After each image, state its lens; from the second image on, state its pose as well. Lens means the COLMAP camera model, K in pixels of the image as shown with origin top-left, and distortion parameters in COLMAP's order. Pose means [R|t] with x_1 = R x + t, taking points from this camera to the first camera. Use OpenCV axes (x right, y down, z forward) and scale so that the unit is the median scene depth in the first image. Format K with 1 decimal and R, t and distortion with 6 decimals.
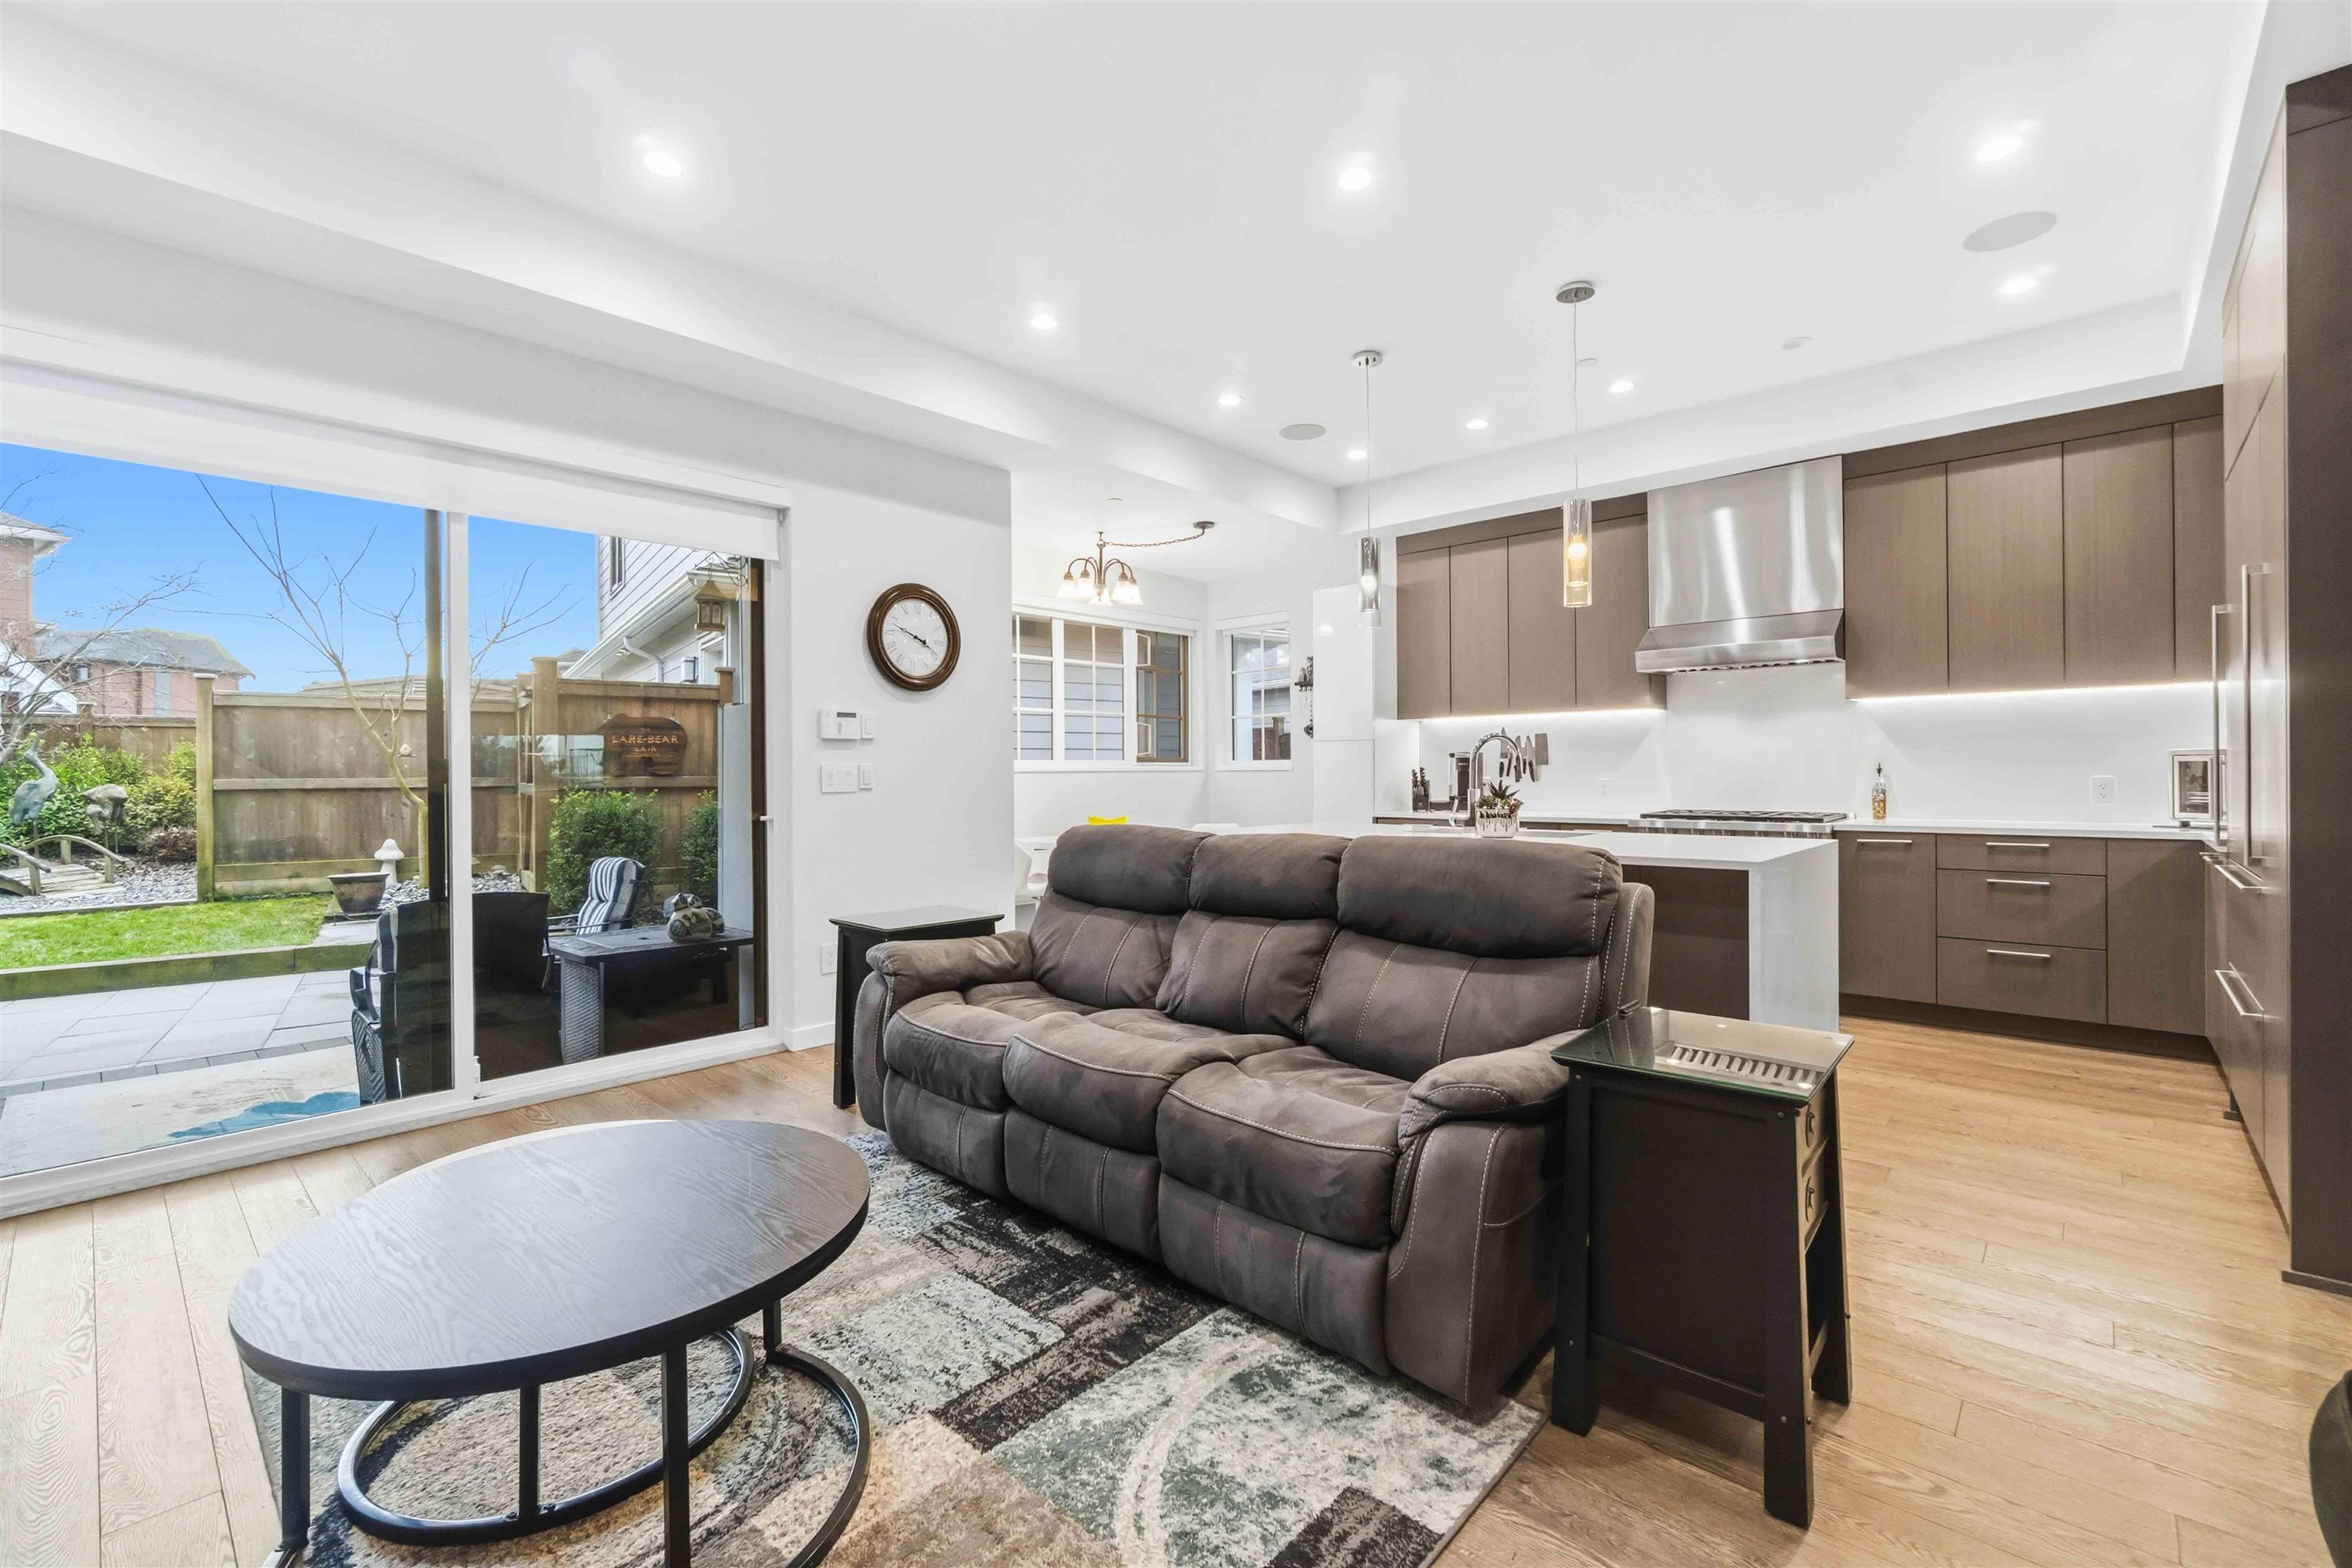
lens RADIAL K [[1031.7, 0, 1176.0], [0, 1031.7, 784.0], [0, 0, 1]] dist [-0.002553, -0.000185]
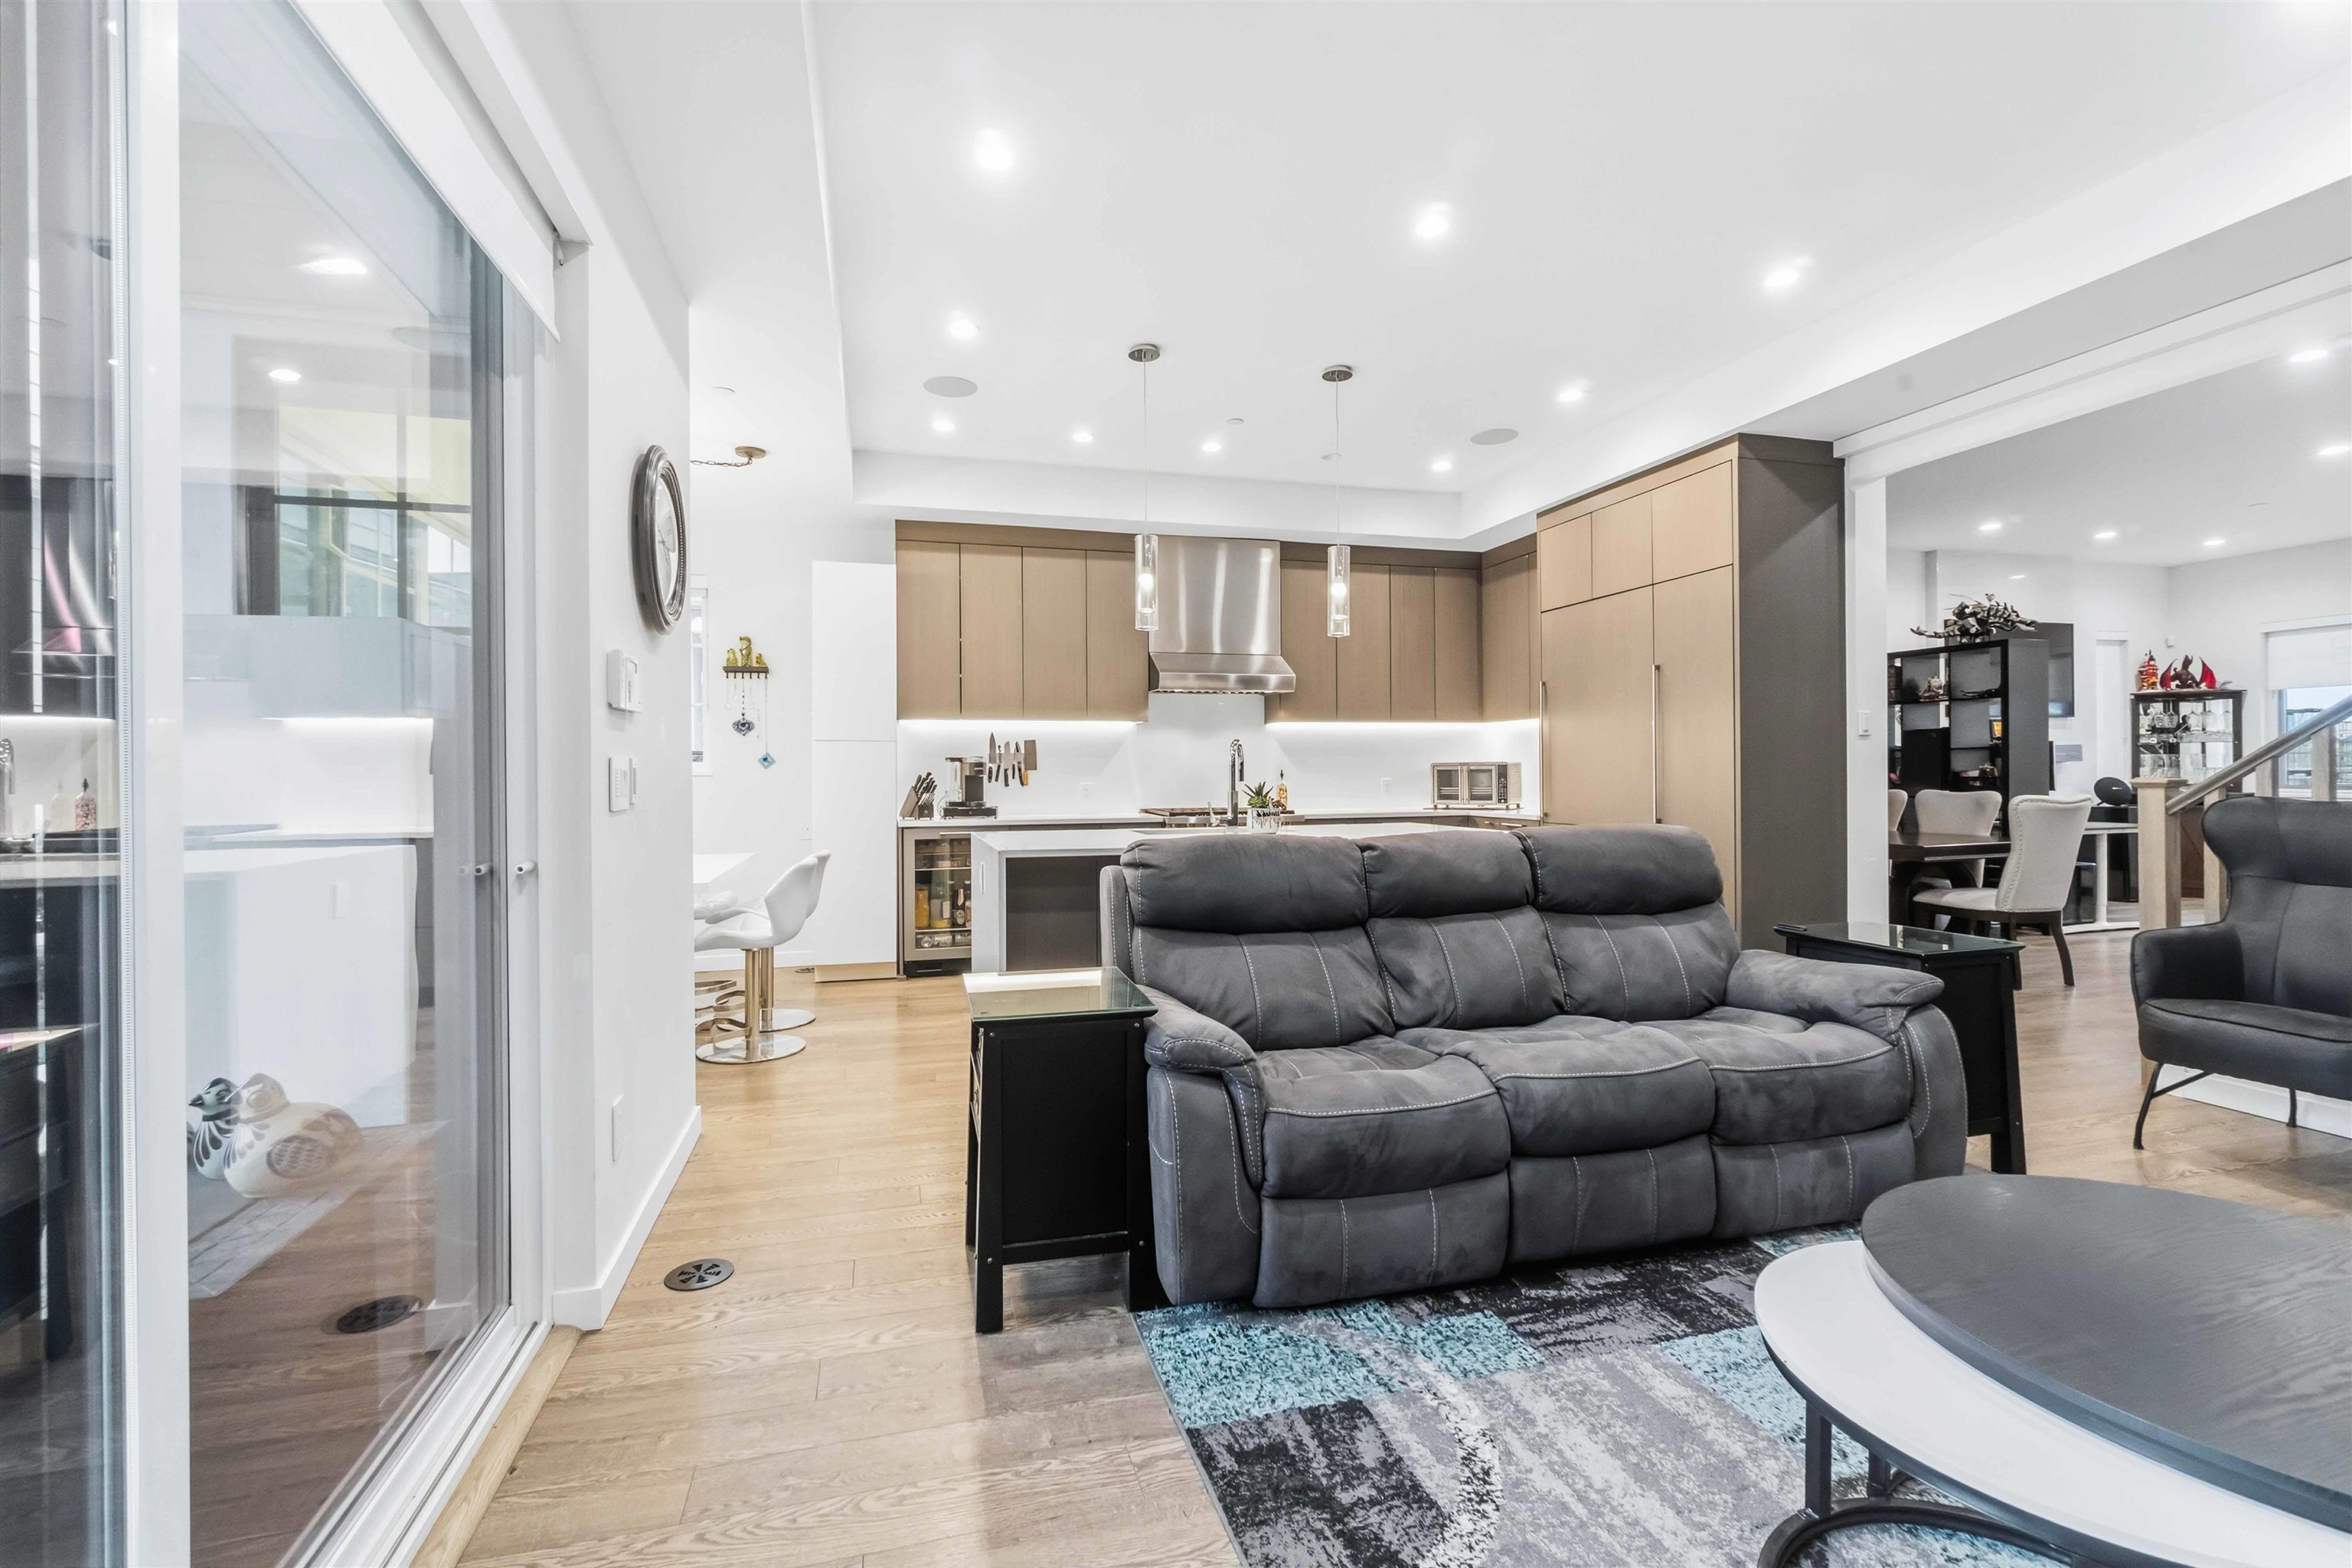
lens RADIAL K [[1002.1, 0, 1176.0], [0, 1002.1, 784.0], [0, 0, 1]] dist [-0.025657, -0.000112]
pose [[0.530899, -0.001090, 0.847434, -0.692802], [0.010326, 0.999933, -0.005183, 0.003367], [-0.847372, 0.011502, 0.530875, 0.550839]]
